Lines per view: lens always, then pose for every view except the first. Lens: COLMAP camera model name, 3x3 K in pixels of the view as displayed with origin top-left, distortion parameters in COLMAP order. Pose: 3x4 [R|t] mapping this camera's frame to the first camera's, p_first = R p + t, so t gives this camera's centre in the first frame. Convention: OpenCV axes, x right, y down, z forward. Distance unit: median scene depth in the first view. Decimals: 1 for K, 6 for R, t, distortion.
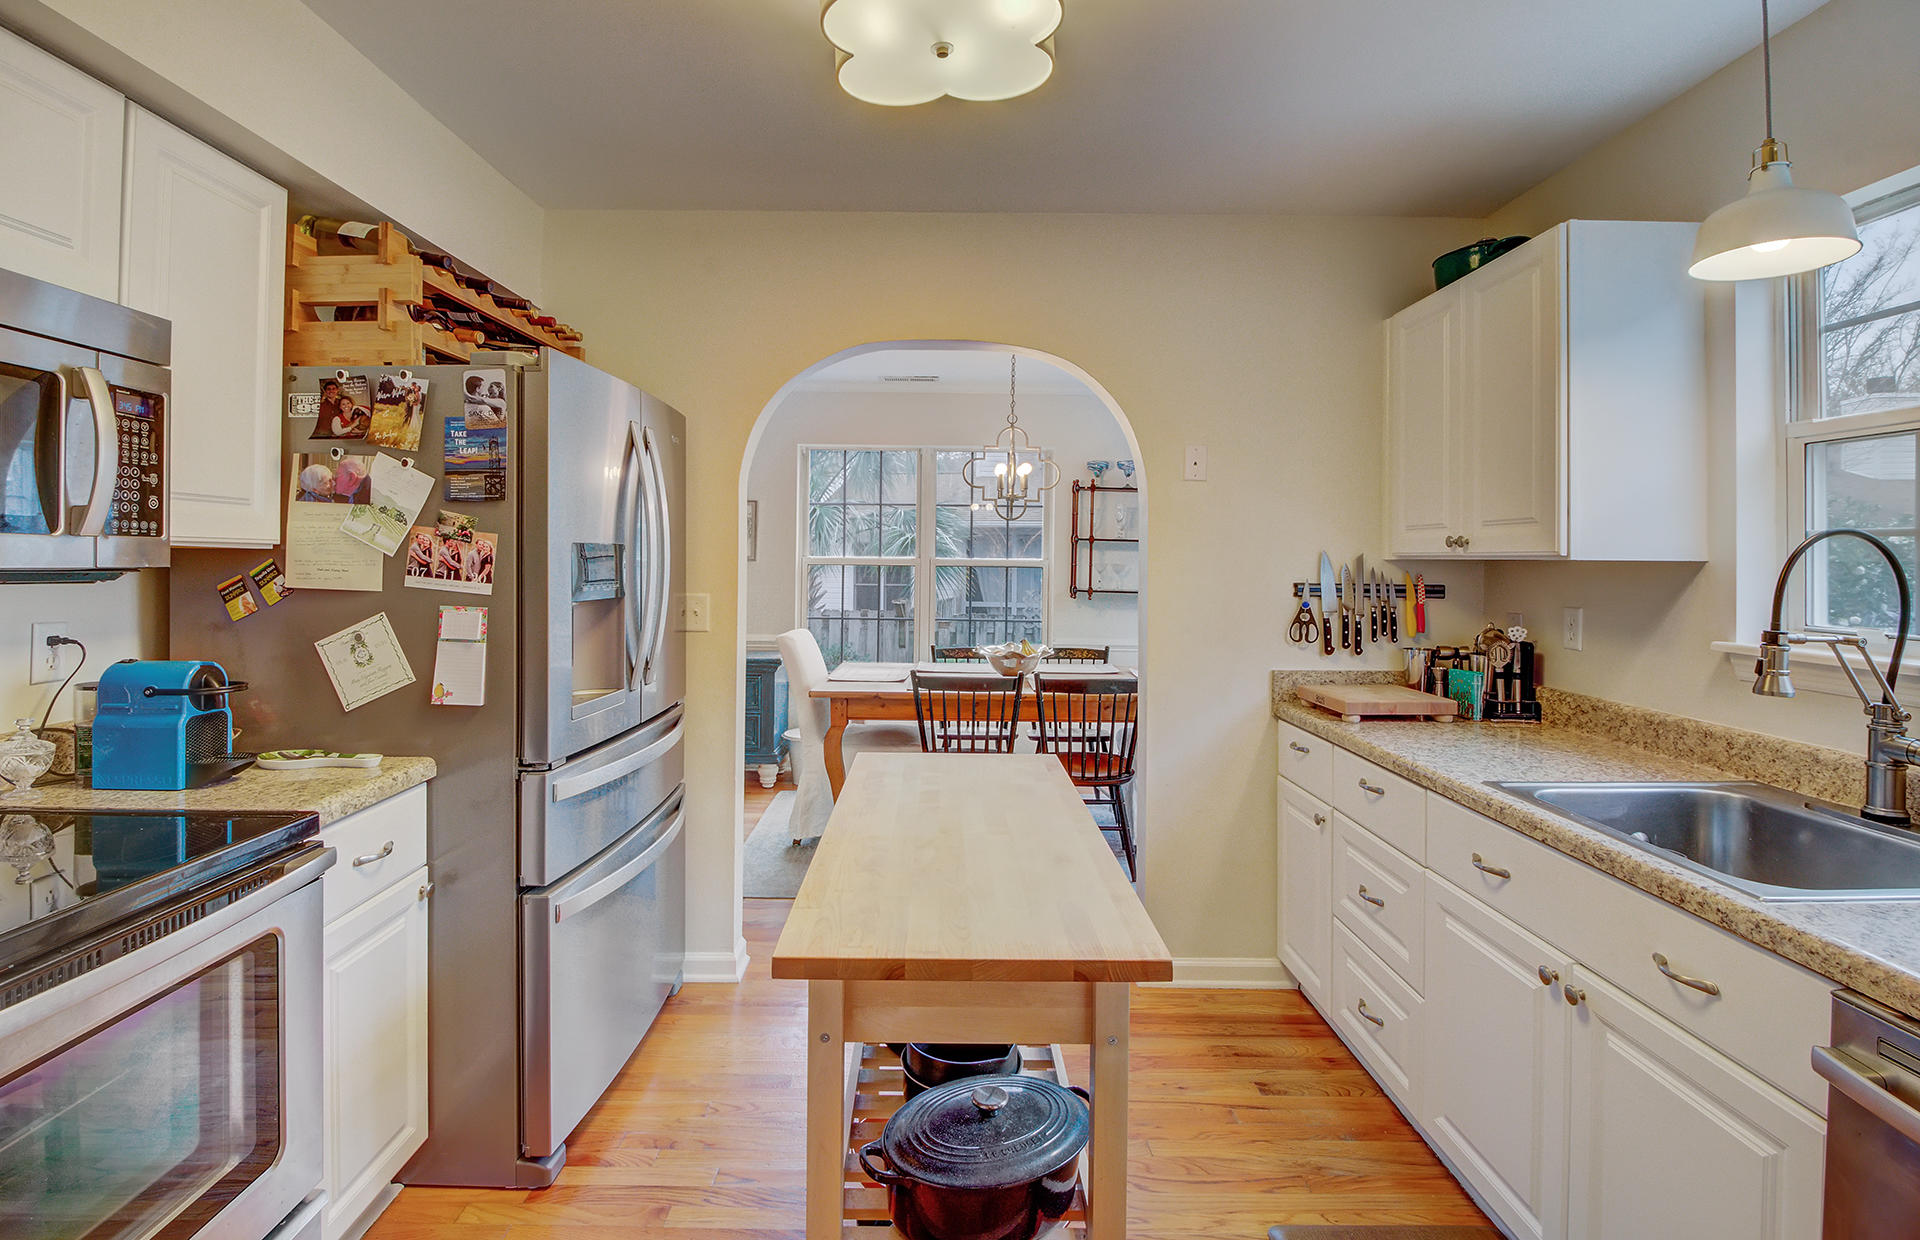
lens RADIAL K [[907.2, 0, 937.5], [0, 907.2, 571.8], [0, 0, 1]] dist [-0.002172, -0.007434]
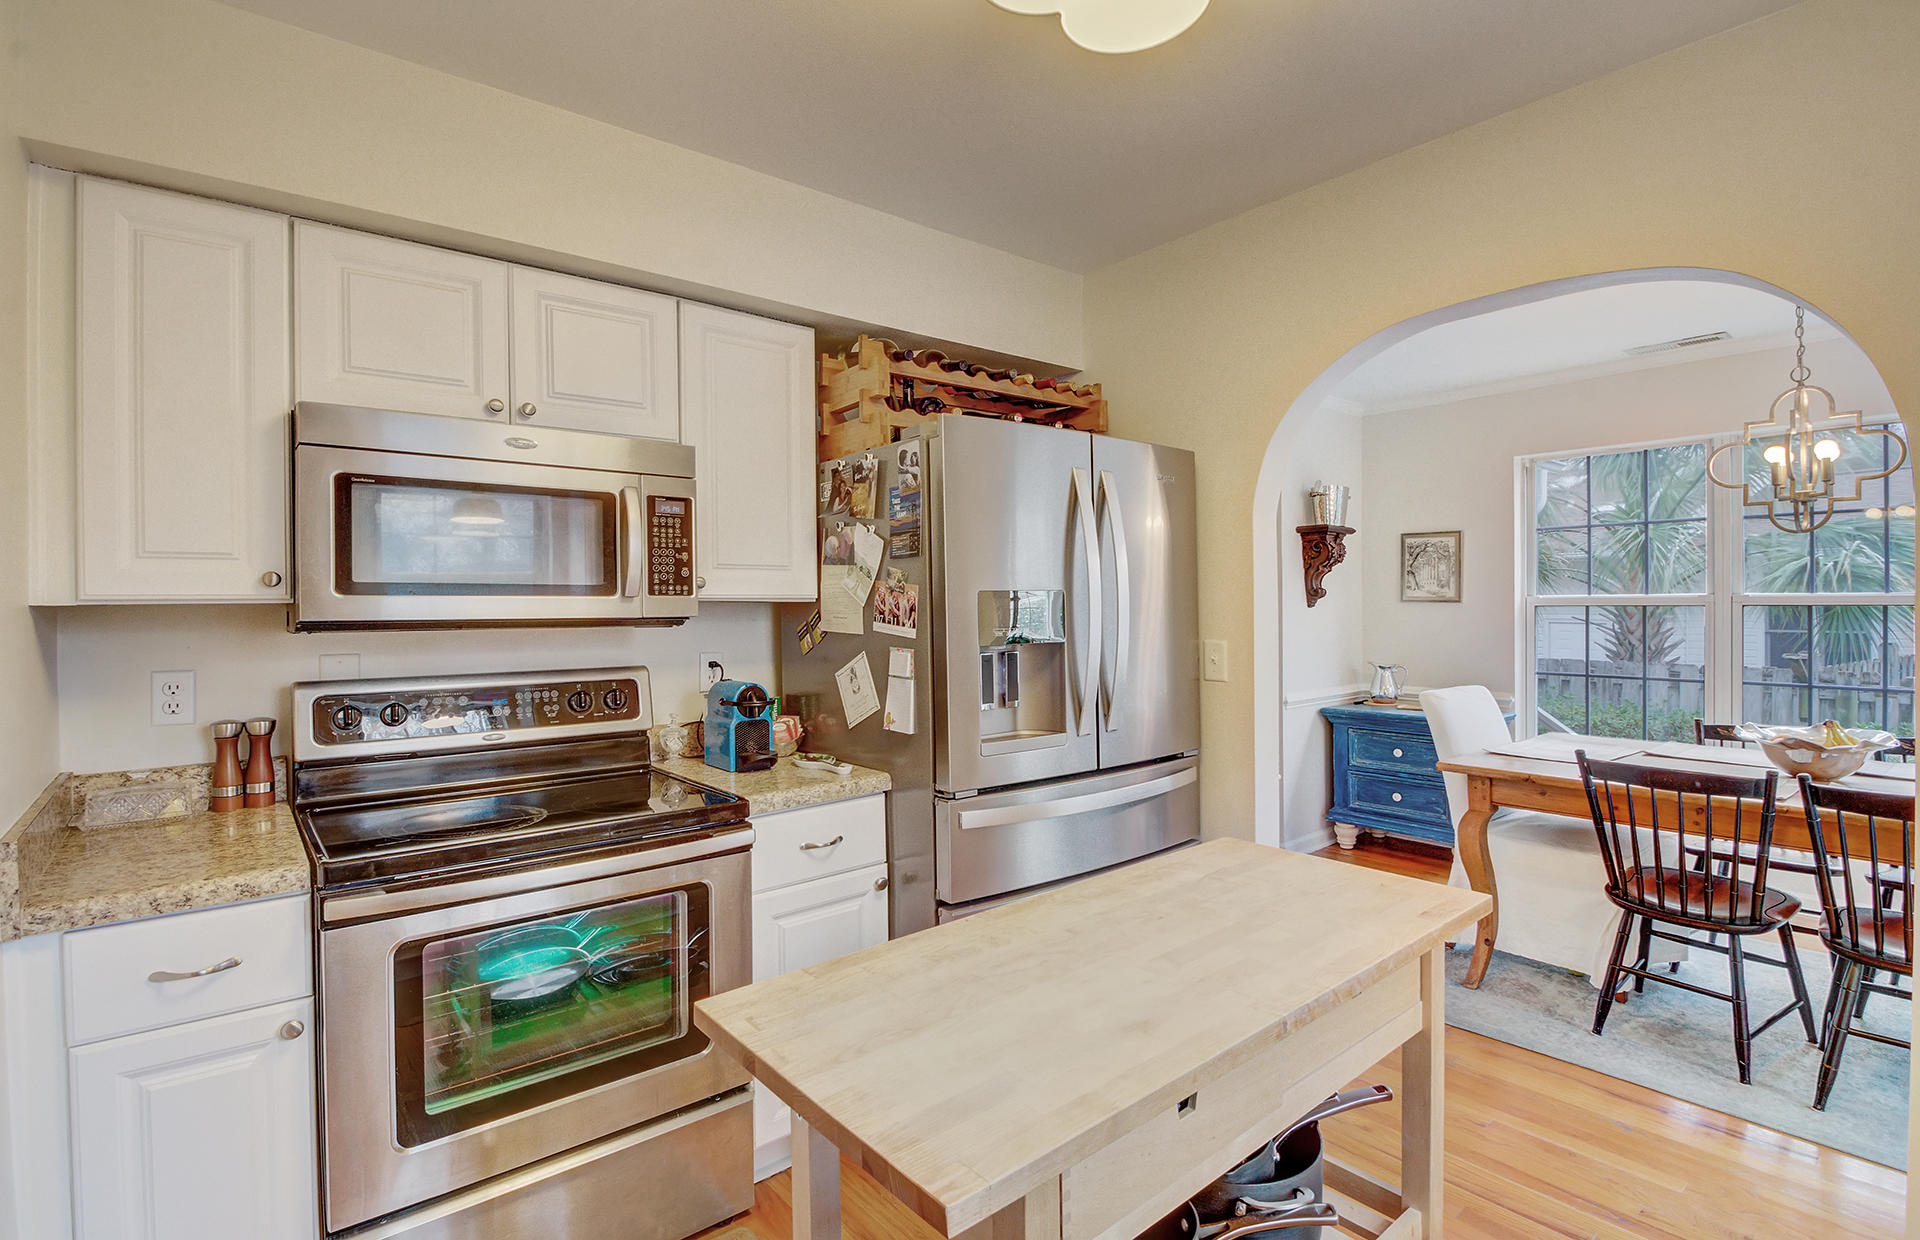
lens RADIAL K [[907.2, 0, 961.8], [0, 907.2, 624.9], [0, 0, 1]] dist [-0.002172, -0.007434]
pose [[0.641150, 0.001957, -0.767413, 0.427721], [0.005165, 0.999963, 0.006864, 0.000814], [0.767398, -0.008365, 0.641116, 0.309973]]
